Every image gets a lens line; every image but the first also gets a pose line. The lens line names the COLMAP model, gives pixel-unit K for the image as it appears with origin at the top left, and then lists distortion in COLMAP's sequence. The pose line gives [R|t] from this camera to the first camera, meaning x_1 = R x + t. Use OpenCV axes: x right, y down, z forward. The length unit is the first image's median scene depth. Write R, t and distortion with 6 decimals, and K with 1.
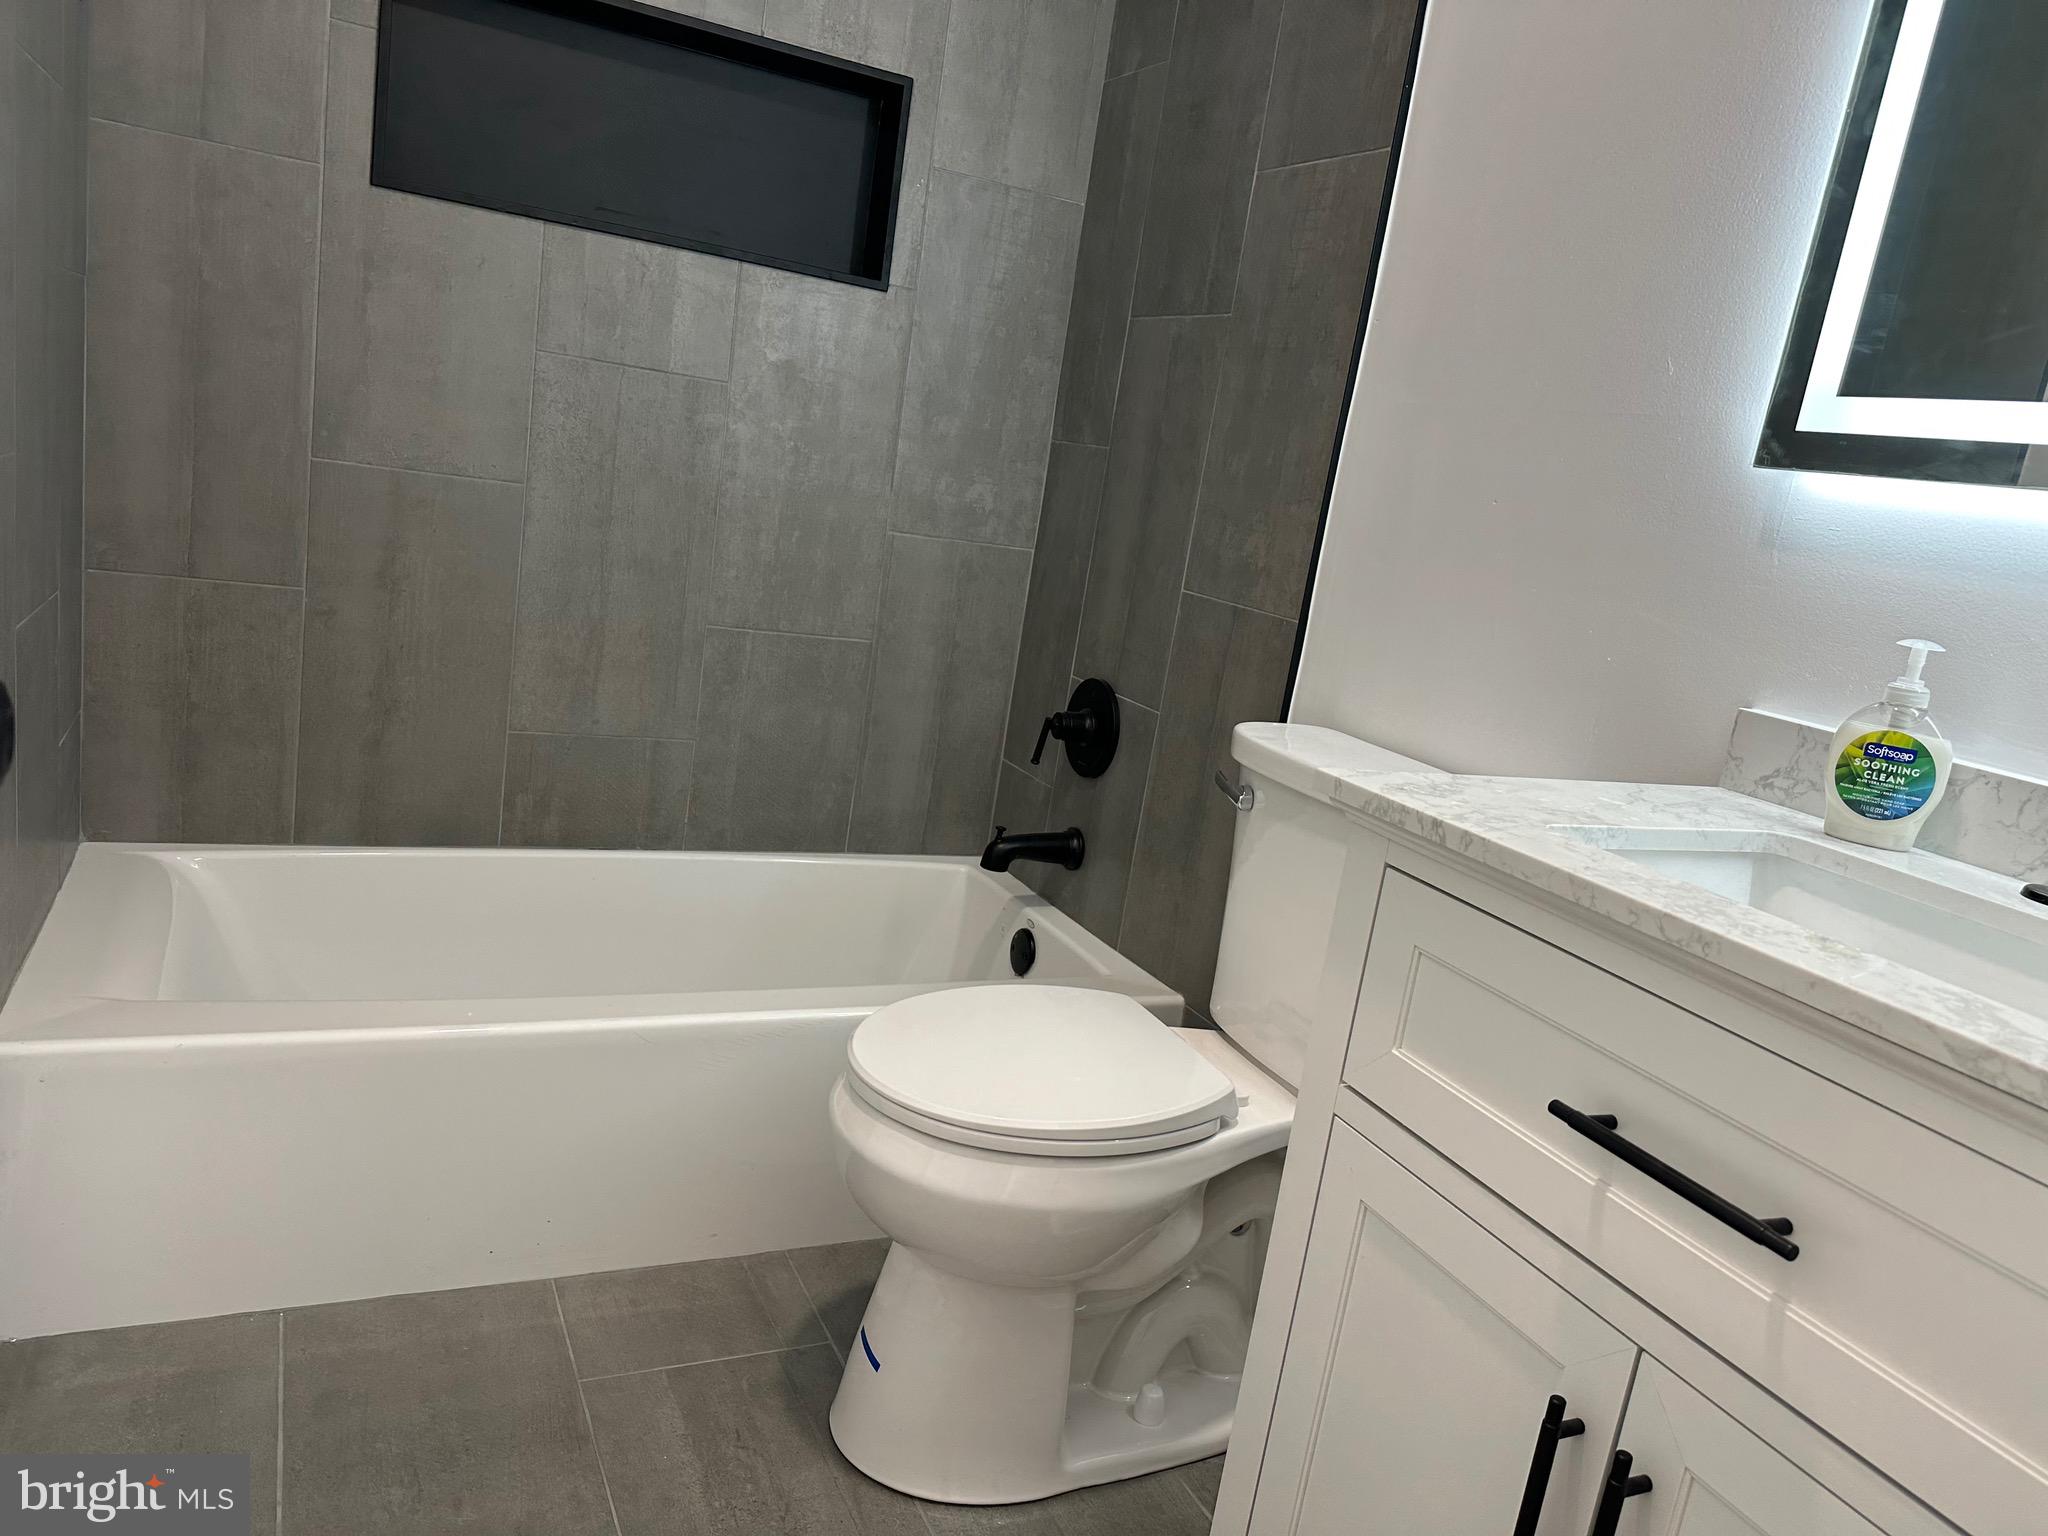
lens RADIAL K [[1422.6, 0, 1027.3], [0, 1422.6, 771.5], [0, 0, 1]] dist [0.055849, -0.063540]
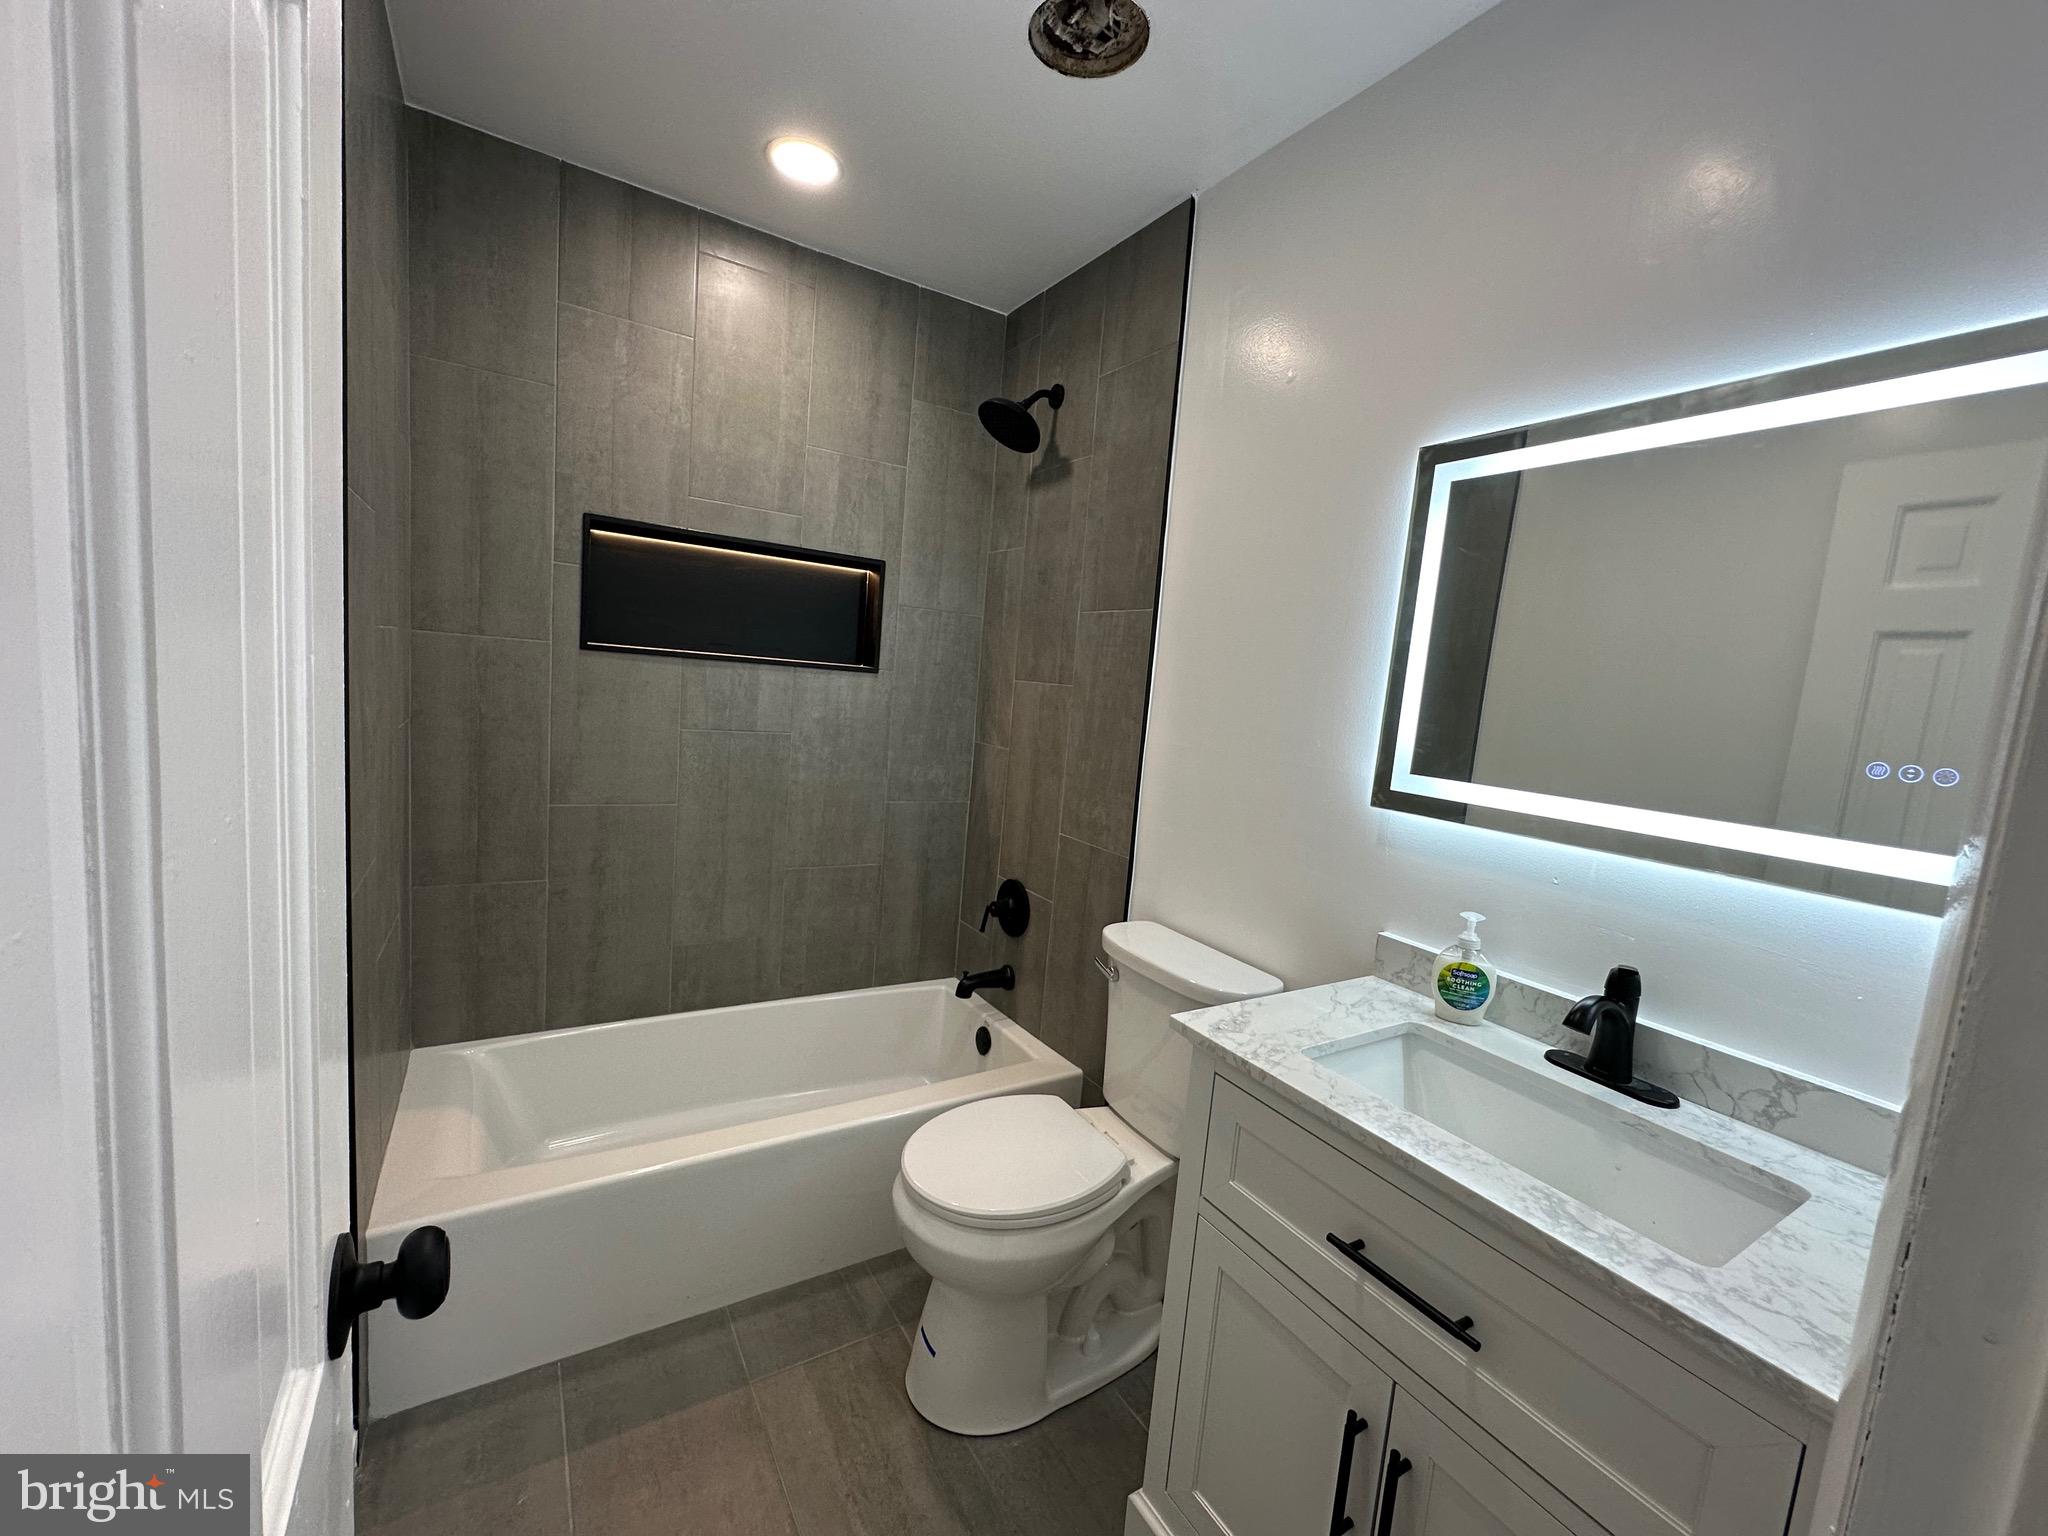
lens RADIAL K [[813.3, 0, 1024.5], [0, 813.3, 768.2], [0, 0, 1]] dist [-0.002972, 0.001151]
pose [[0.992129, -0.078882, 0.097254, -0.028636], [0.087706, 0.992067, -0.090063, -0.128833], [-0.089379, 0.097884, 0.991176, -0.013914]]
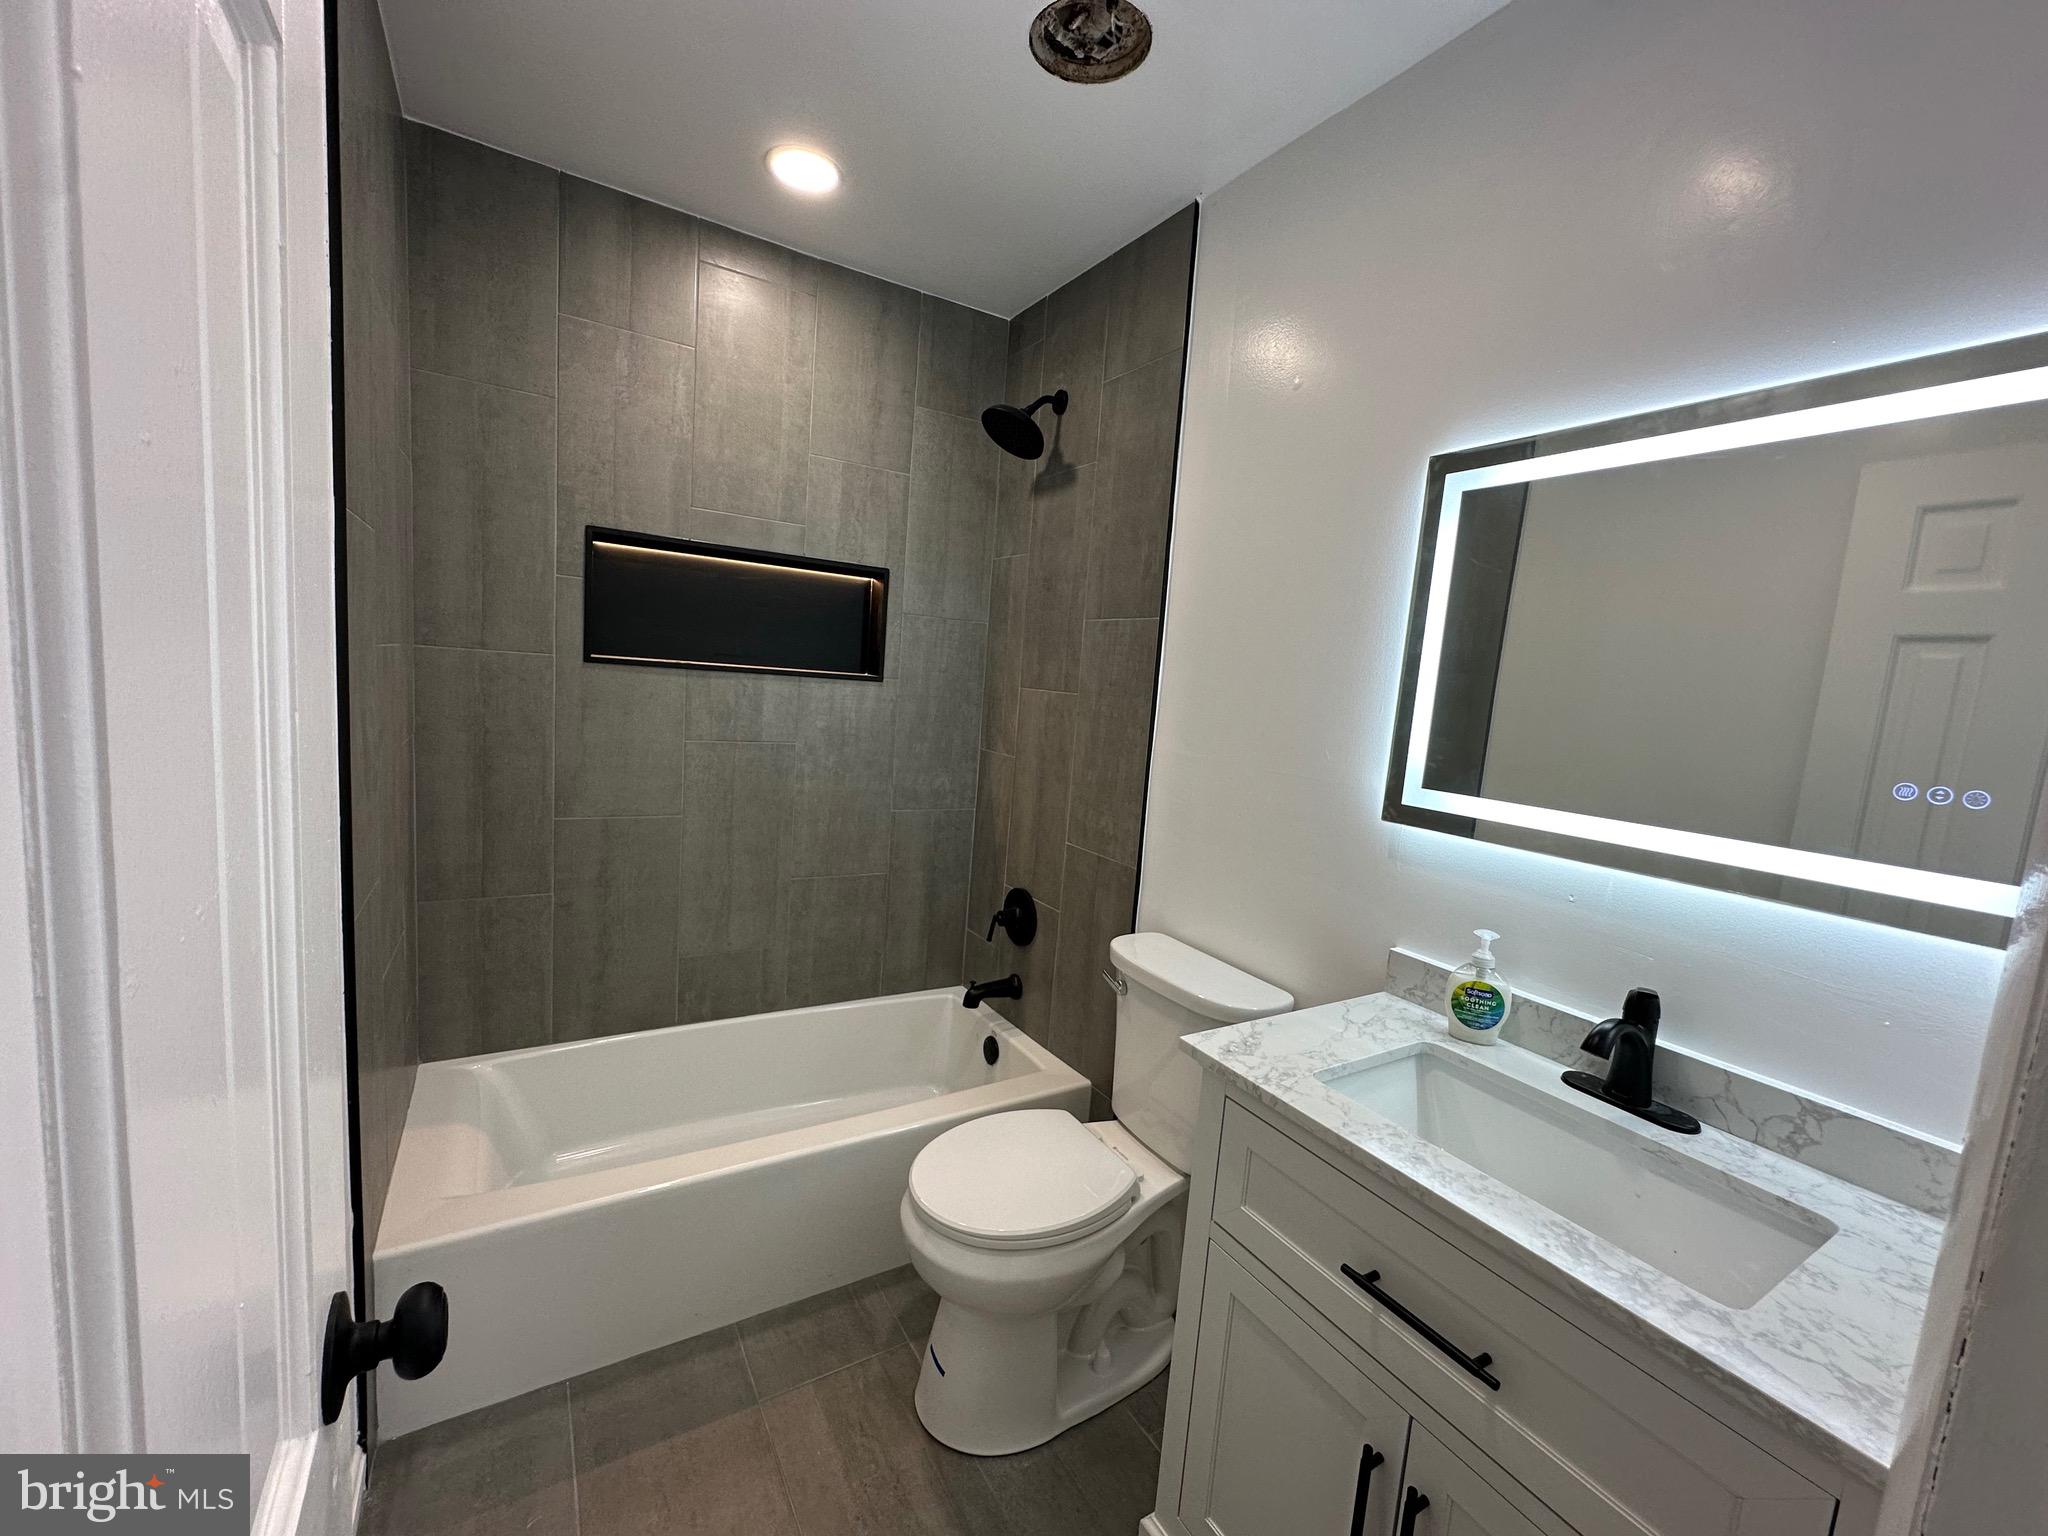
lens RADIAL K [[813.3, 0, 1024.7], [0, 813.3, 768.3], [0, 0, 1]] dist [-0.002972, 0.001151]
pose [[0.992246, -0.085926, 0.089808, -0.026425], [0.093845, 0.991687, -0.088034, -0.144096], [-0.081497, 0.095780, 0.992061, -0.008323]]
